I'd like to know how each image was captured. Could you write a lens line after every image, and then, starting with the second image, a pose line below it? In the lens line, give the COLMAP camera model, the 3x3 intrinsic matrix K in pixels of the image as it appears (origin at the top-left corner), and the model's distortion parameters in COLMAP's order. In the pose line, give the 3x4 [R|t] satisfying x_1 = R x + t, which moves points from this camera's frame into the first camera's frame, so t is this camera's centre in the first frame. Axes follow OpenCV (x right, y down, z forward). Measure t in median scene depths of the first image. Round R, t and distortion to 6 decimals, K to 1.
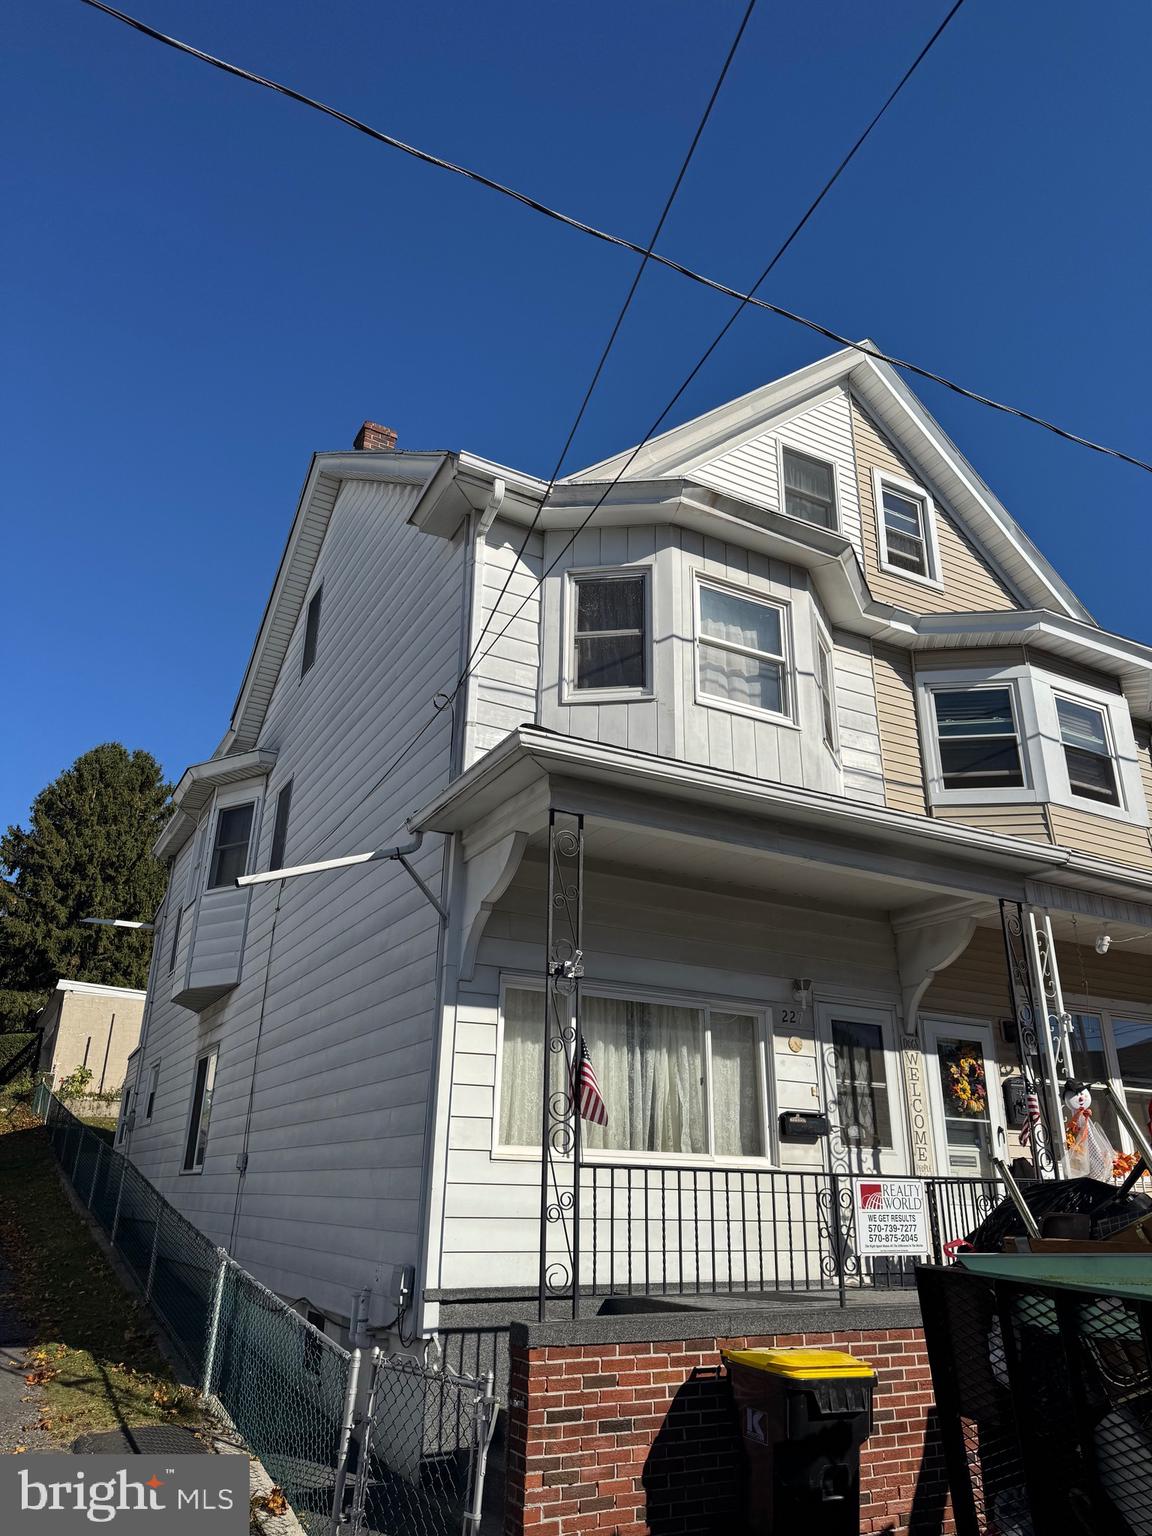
lens RADIAL K [[1064.3, 0, 576.0], [0, 1064.3, 768.0], [0, 0, 1]] dist [0.088944, -0.185447]
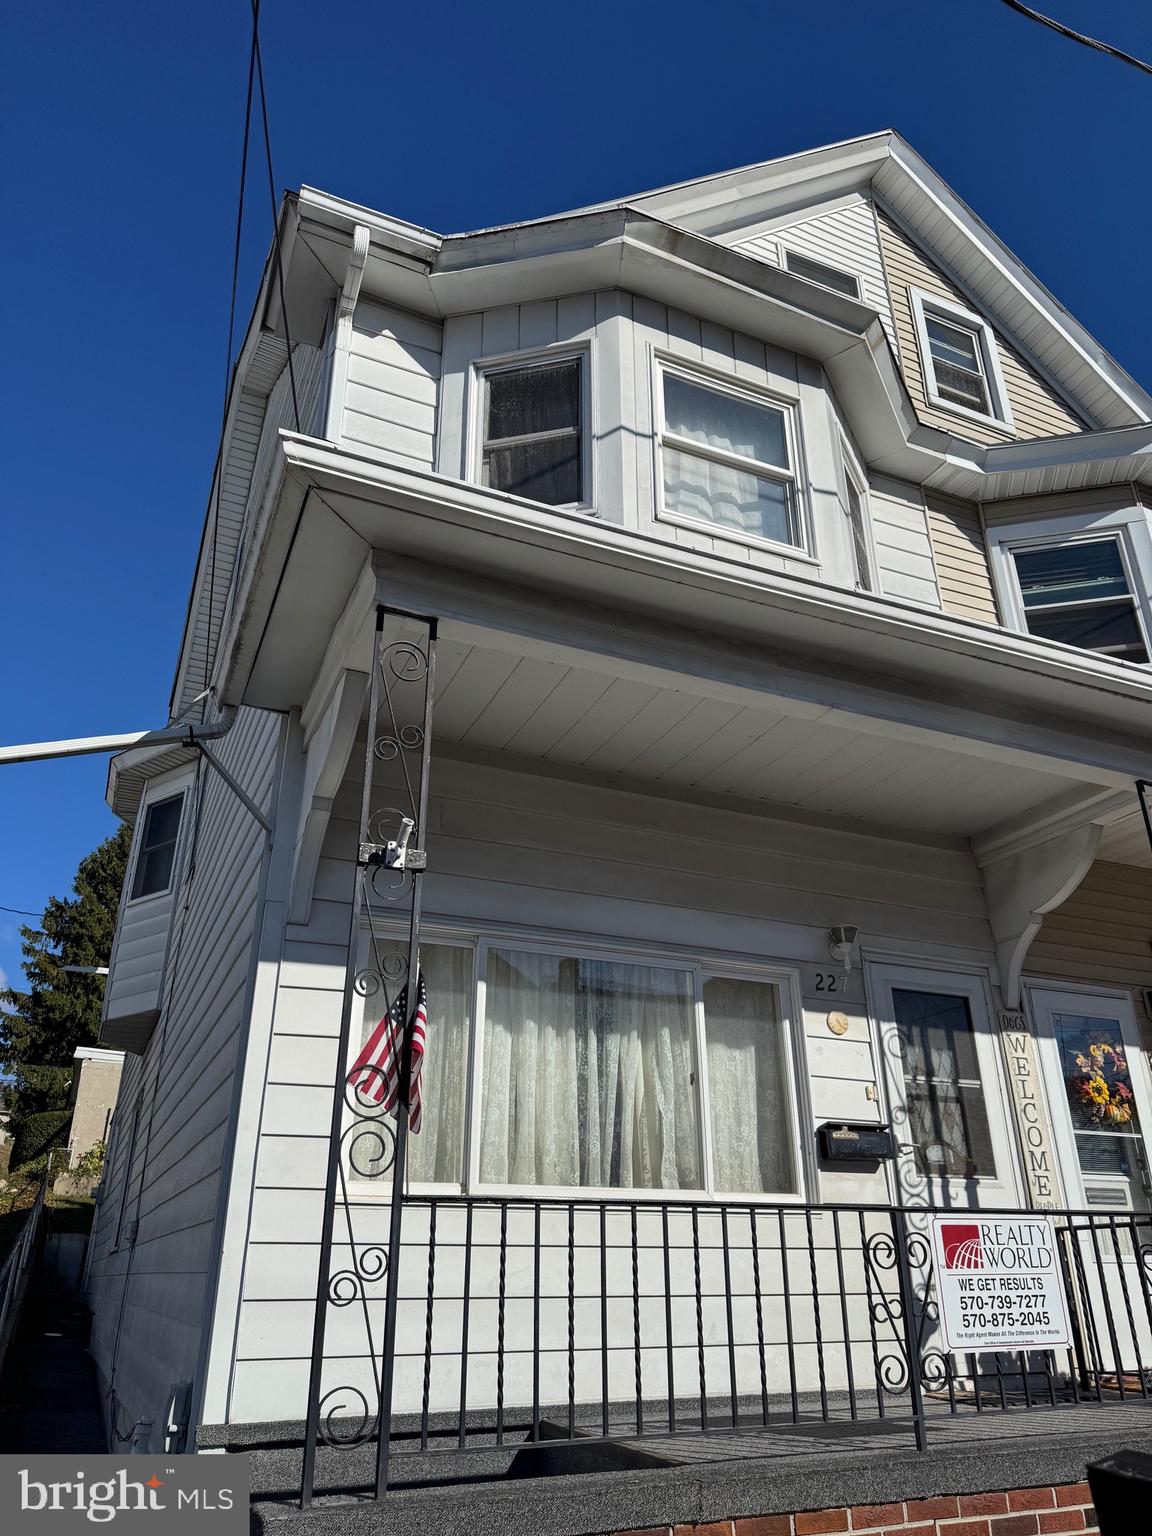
lens RADIAL K [[1090.9, 0, 576.0], [0, 1090.9, 768.0], [0, 0, 1]] dist [0.001017, -0.004773]
pose [[0.996761, -0.052193, -0.061182, 0.091170], [0.048716, 0.997184, -0.057009, 0.128777], [0.063986, 0.053844, 0.996497, 0.303166]]
